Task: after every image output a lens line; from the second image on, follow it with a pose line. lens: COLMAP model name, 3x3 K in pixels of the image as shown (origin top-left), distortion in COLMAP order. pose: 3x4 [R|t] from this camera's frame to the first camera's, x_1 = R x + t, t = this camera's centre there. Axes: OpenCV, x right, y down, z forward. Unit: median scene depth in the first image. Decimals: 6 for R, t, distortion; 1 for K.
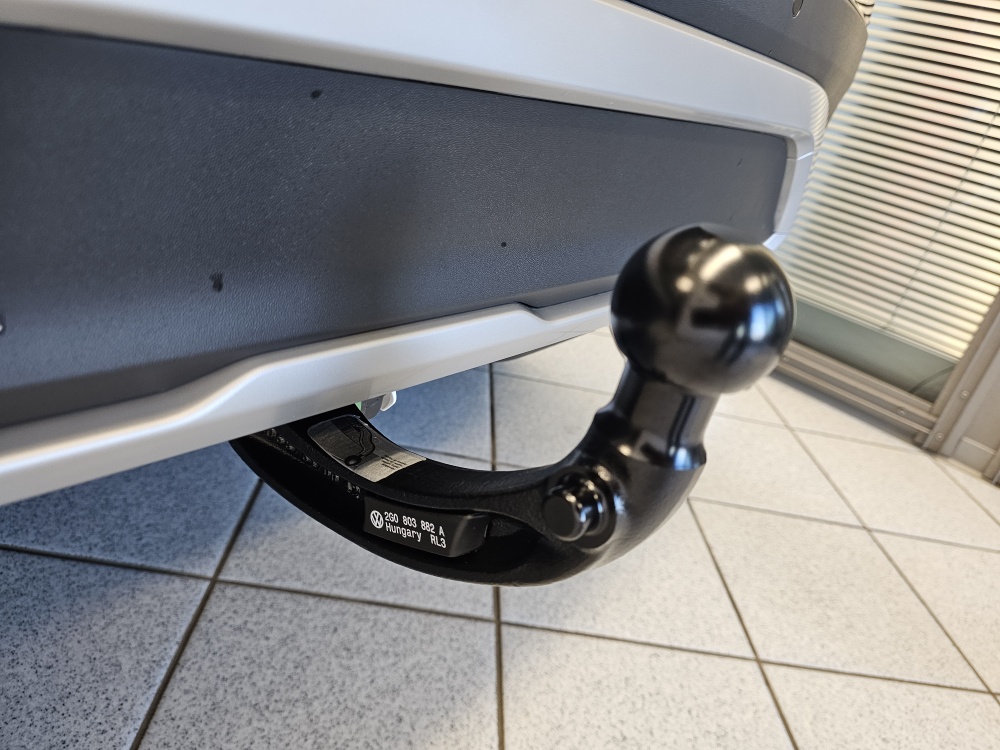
lens RADIAL K [[684.5, 0, 499.4], [0, 684.5, 374.0], [0, 0, 1]] dist [0.048385, -0.042166]
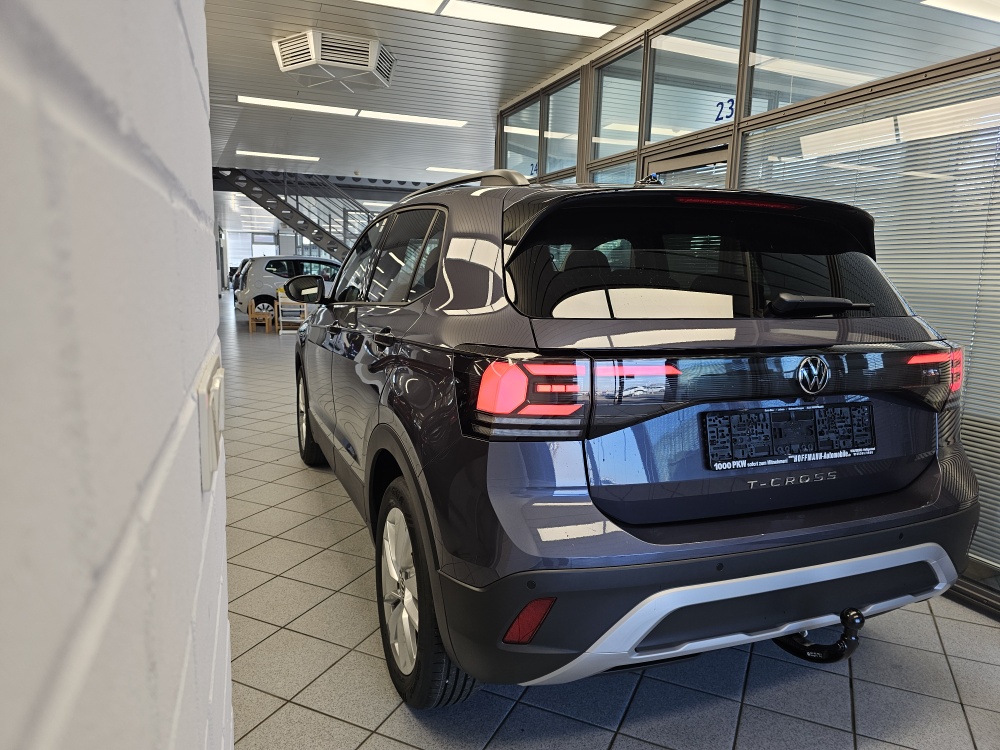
lens RADIAL K [[684.5, 0, 495.3], [0, 684.5, 368.8], [0, 0, 1]] dist [0.048385, -0.042166]
pose [[0.876820, -0.130053, -0.462896, 0.217331], [-0.047344, 0.934694, -0.352286, 0.063147], [0.478482, 0.330807, 0.813401, -2.419531]]
